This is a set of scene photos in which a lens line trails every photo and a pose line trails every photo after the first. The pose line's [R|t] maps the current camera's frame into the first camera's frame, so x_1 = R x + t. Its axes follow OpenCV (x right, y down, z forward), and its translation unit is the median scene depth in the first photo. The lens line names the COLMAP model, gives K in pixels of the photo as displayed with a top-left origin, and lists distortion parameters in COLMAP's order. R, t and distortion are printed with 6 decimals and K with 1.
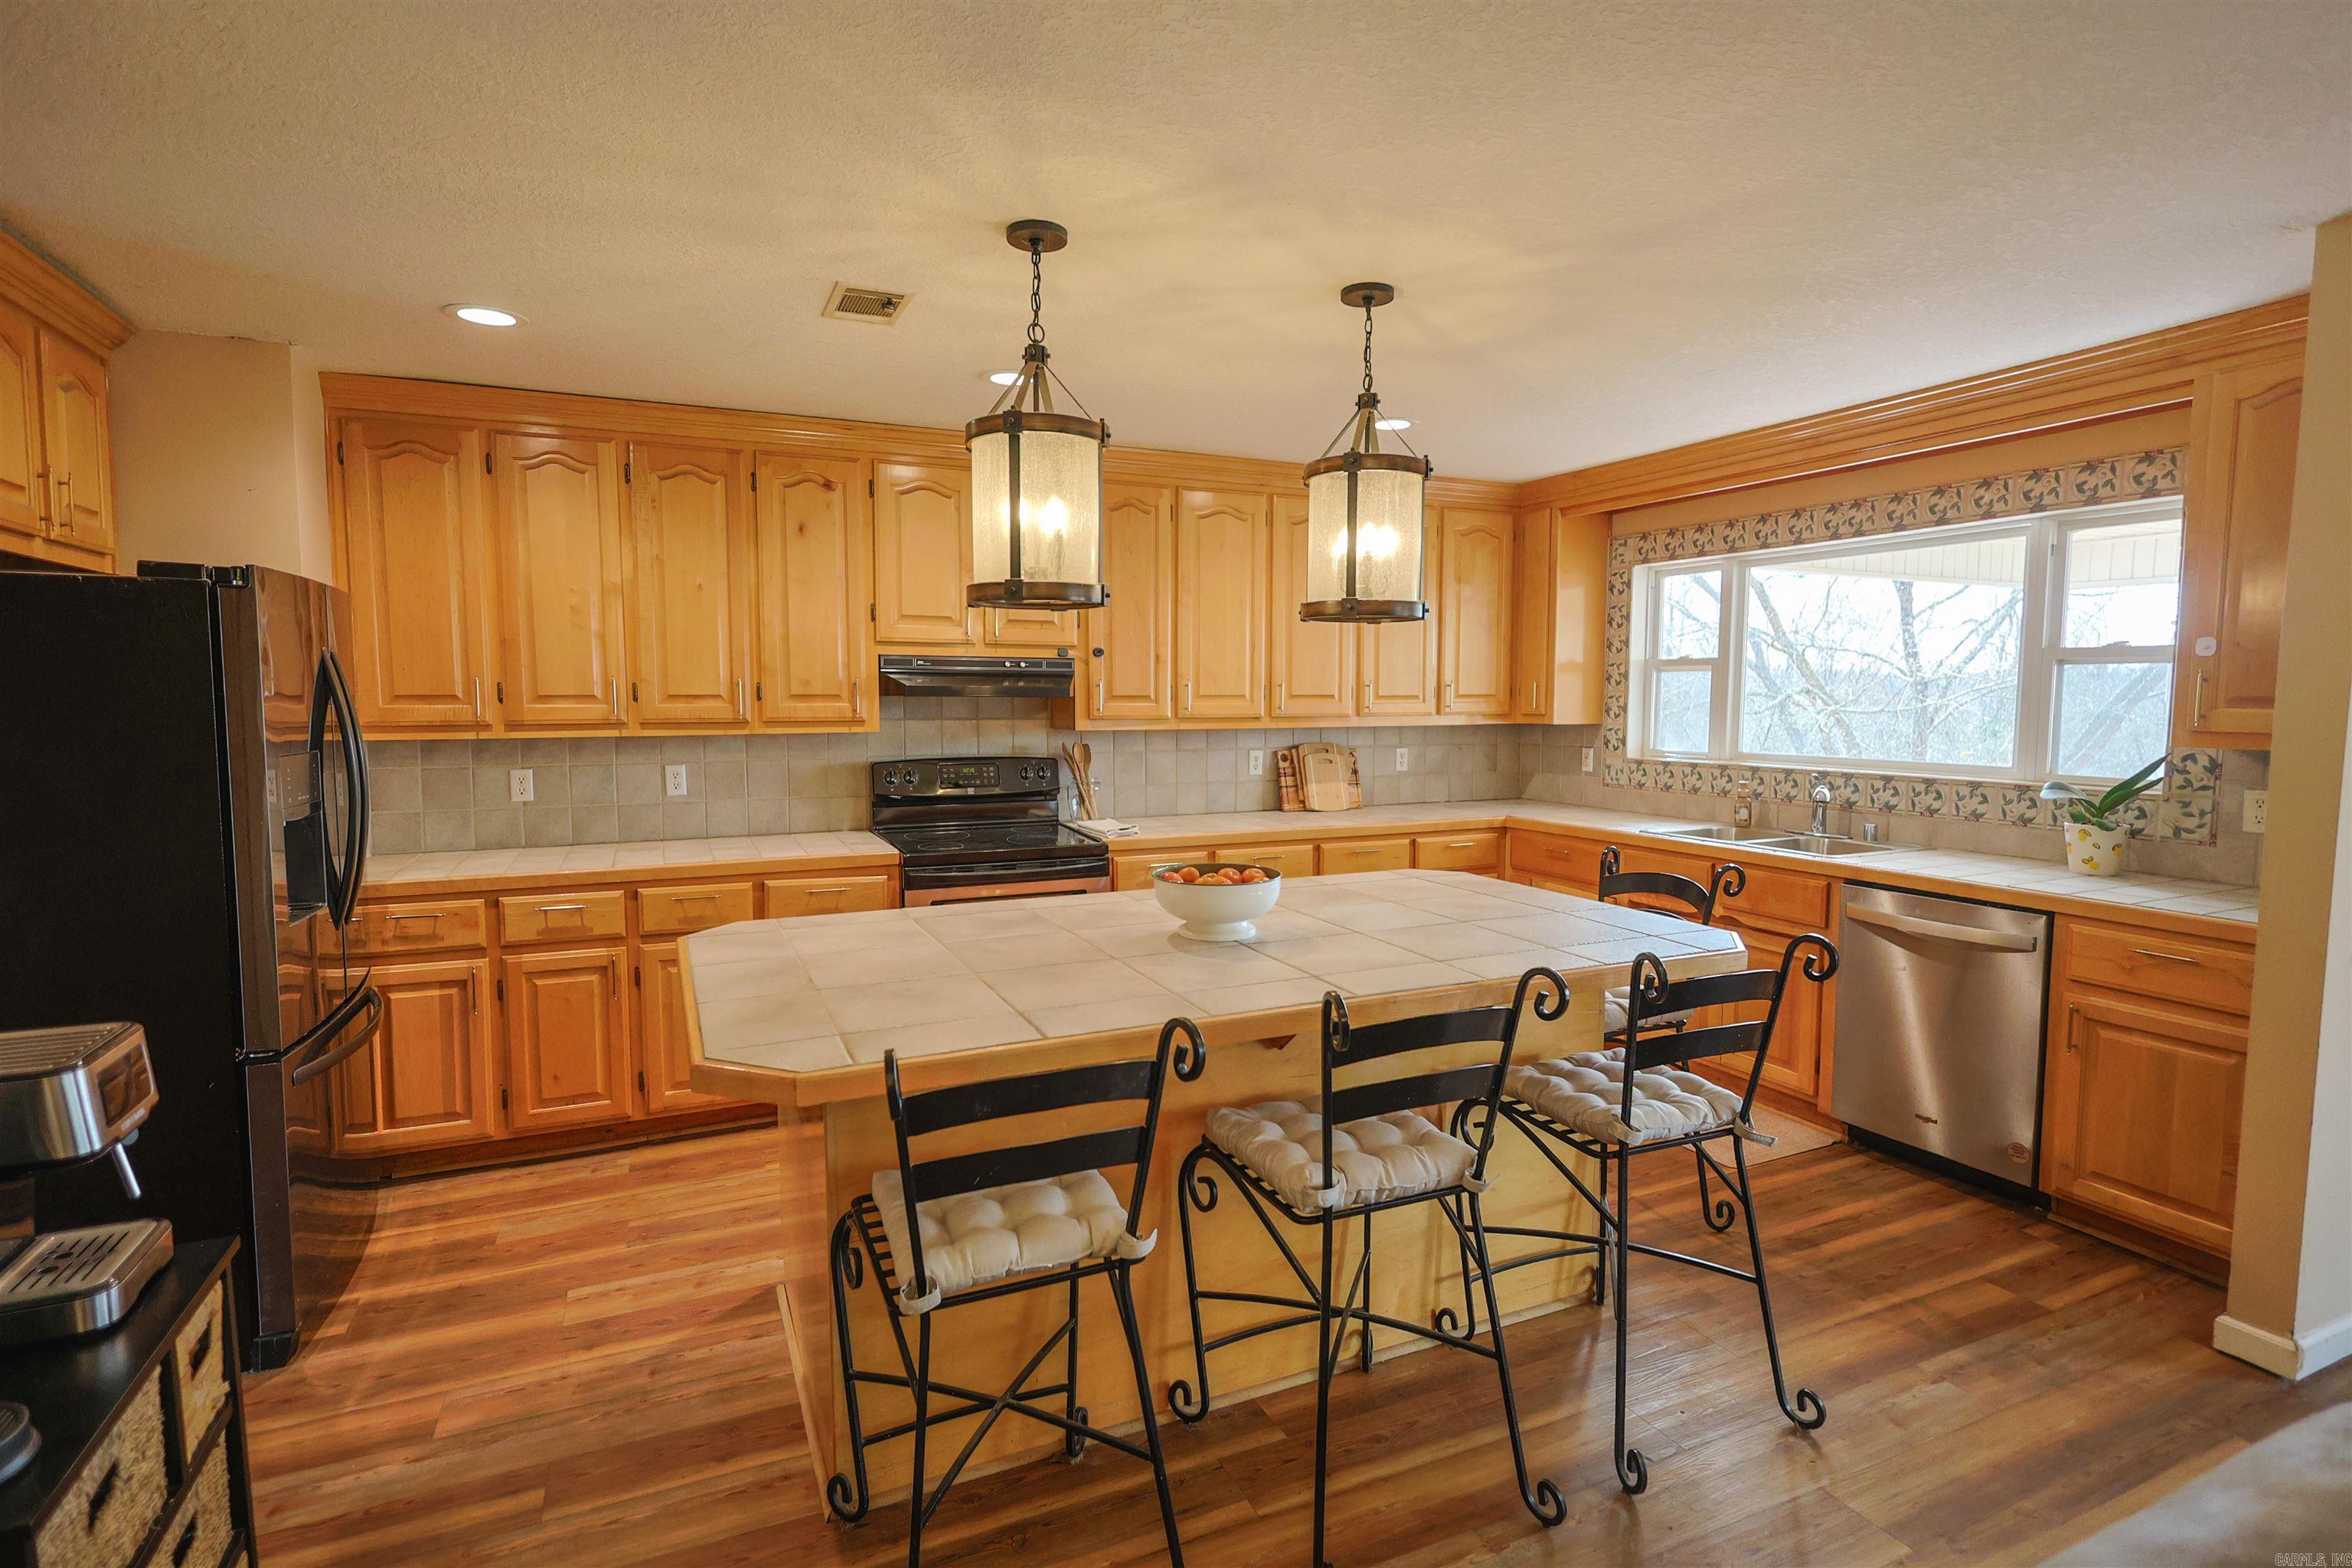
lens RADIAL K [[1146.7, 0, 1174.1], [0, 1146.7, 784.9], [0, 0, 1]] dist [-0.000191, -0.000348]
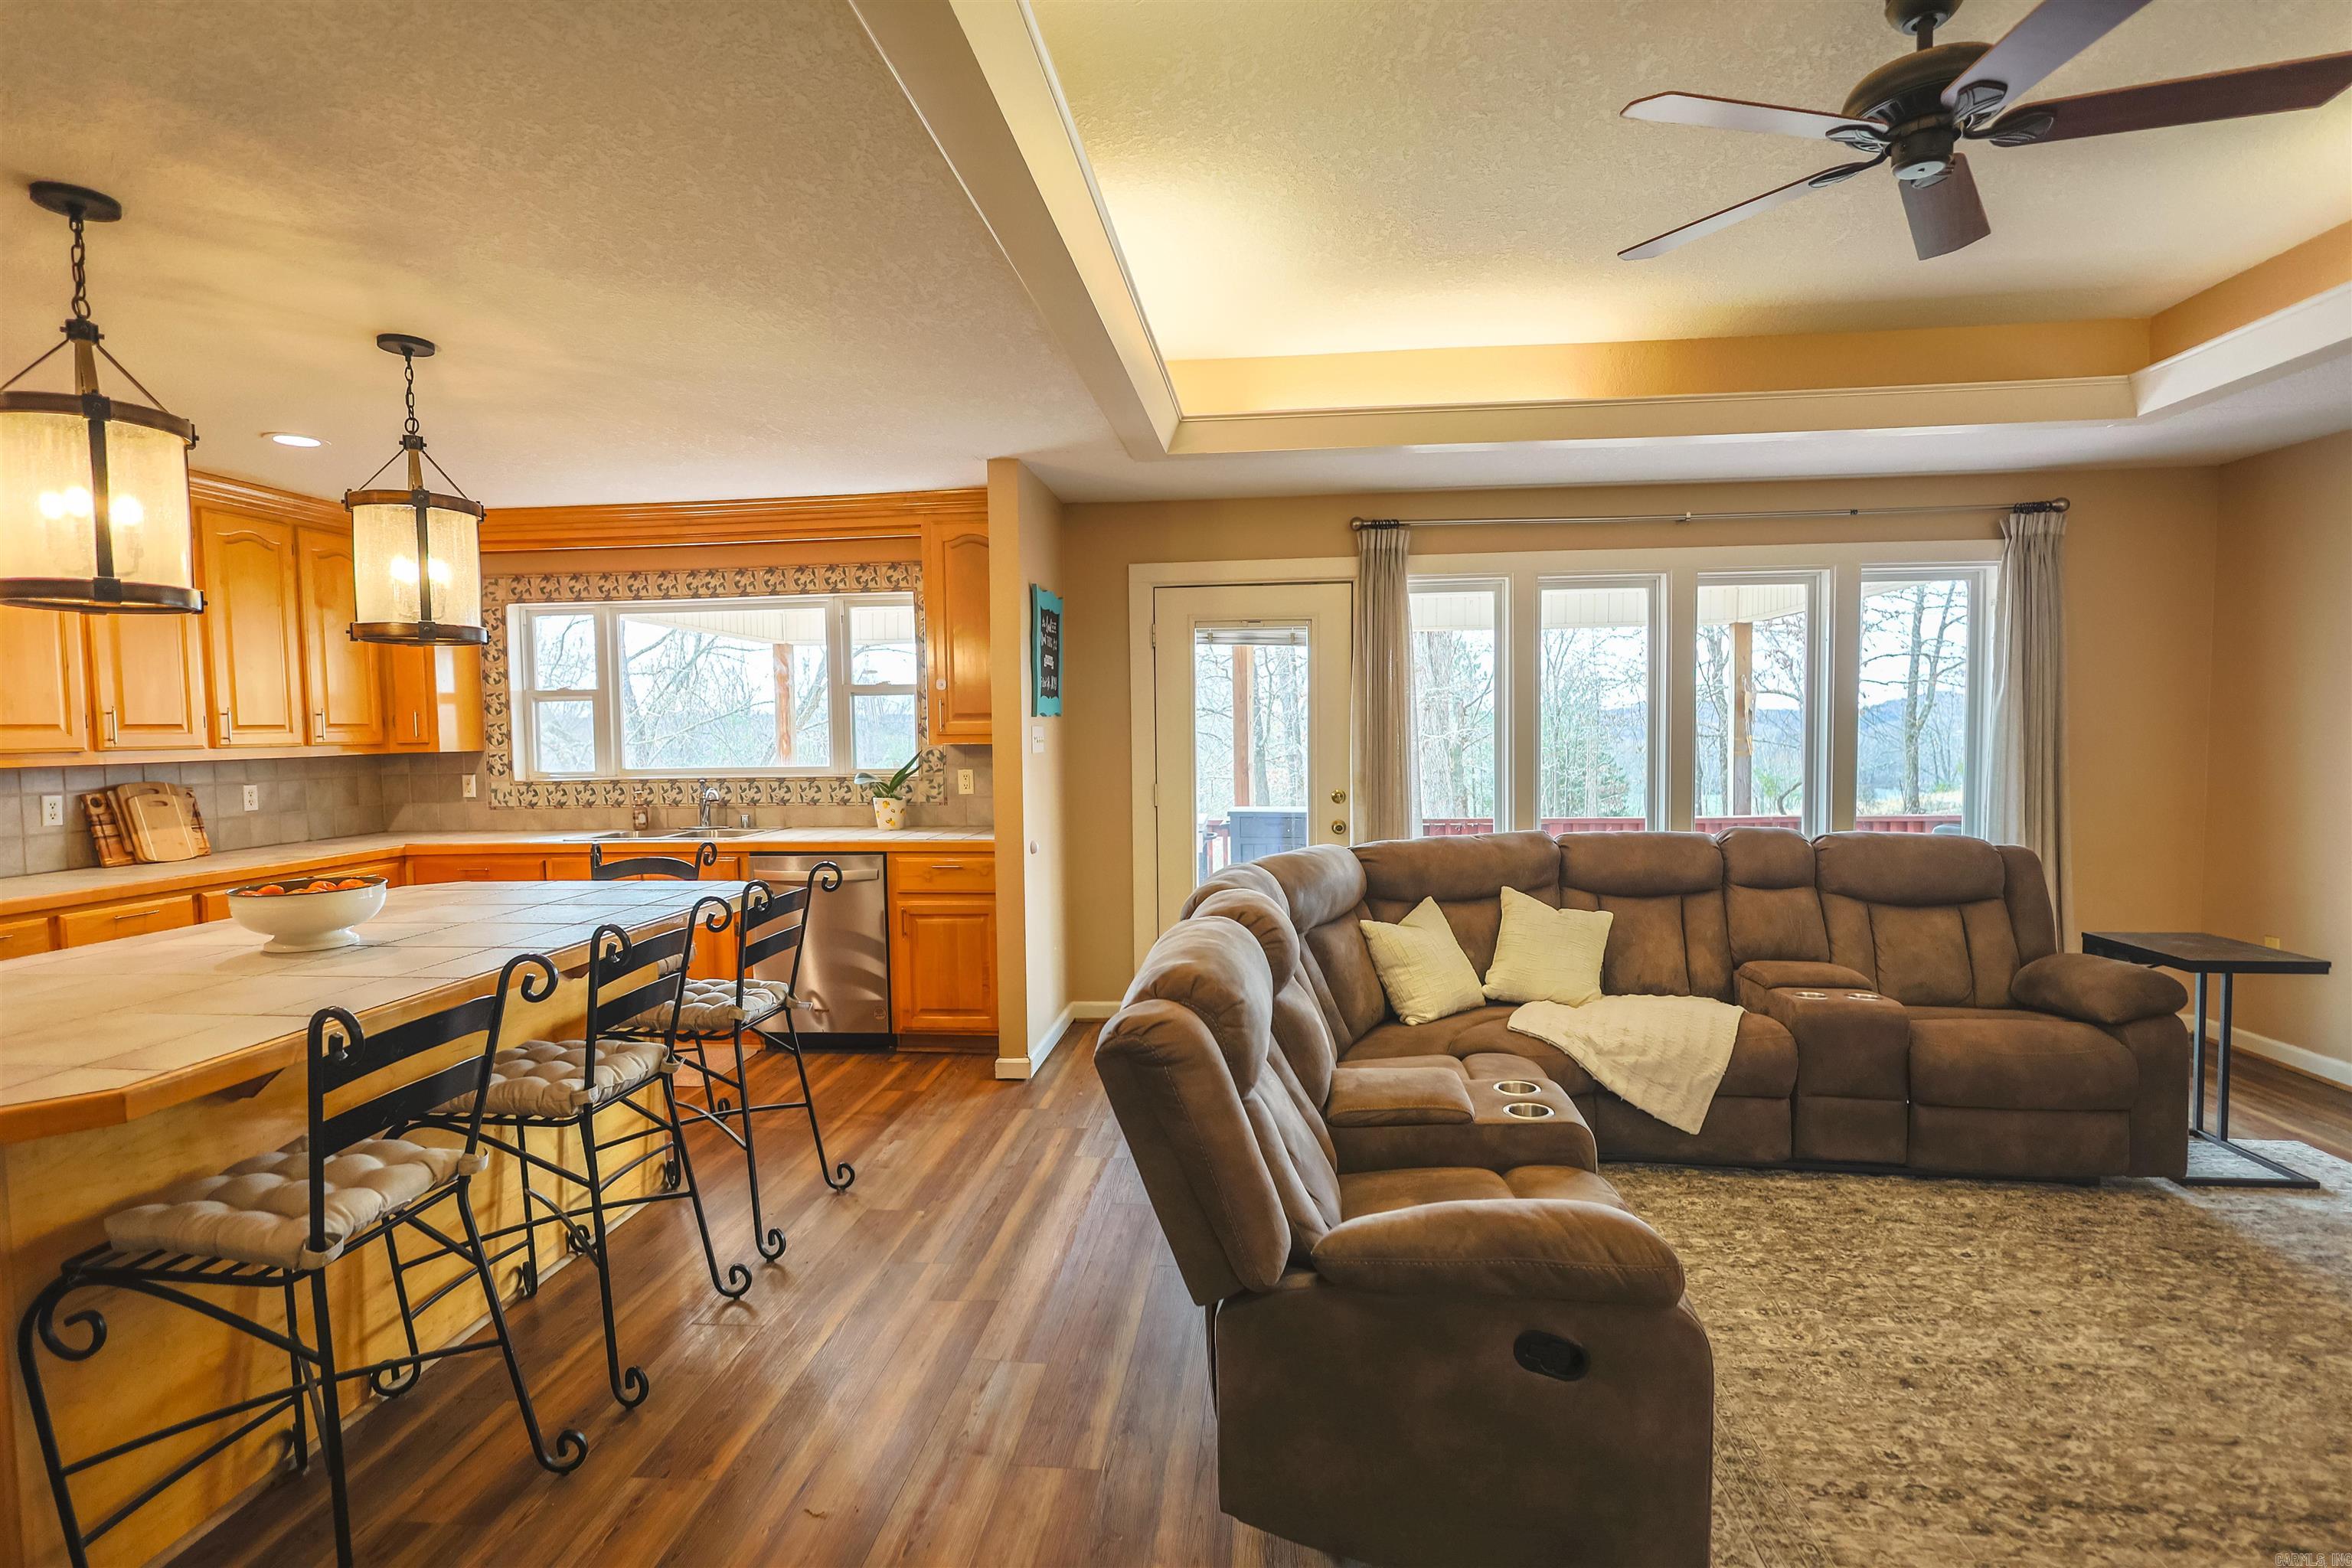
lens RADIAL K [[1146.7, 0, 1174.1], [0, 1146.7, 784.9], [0, 0, 1]] dist [-0.000191, -0.000348]
pose [[0.504298, -0.053881, 0.861847, -0.284306], [0.086337, 0.996197, 0.011761, 0.026718], [-0.859203, 0.068478, 0.507032, -0.102329]]
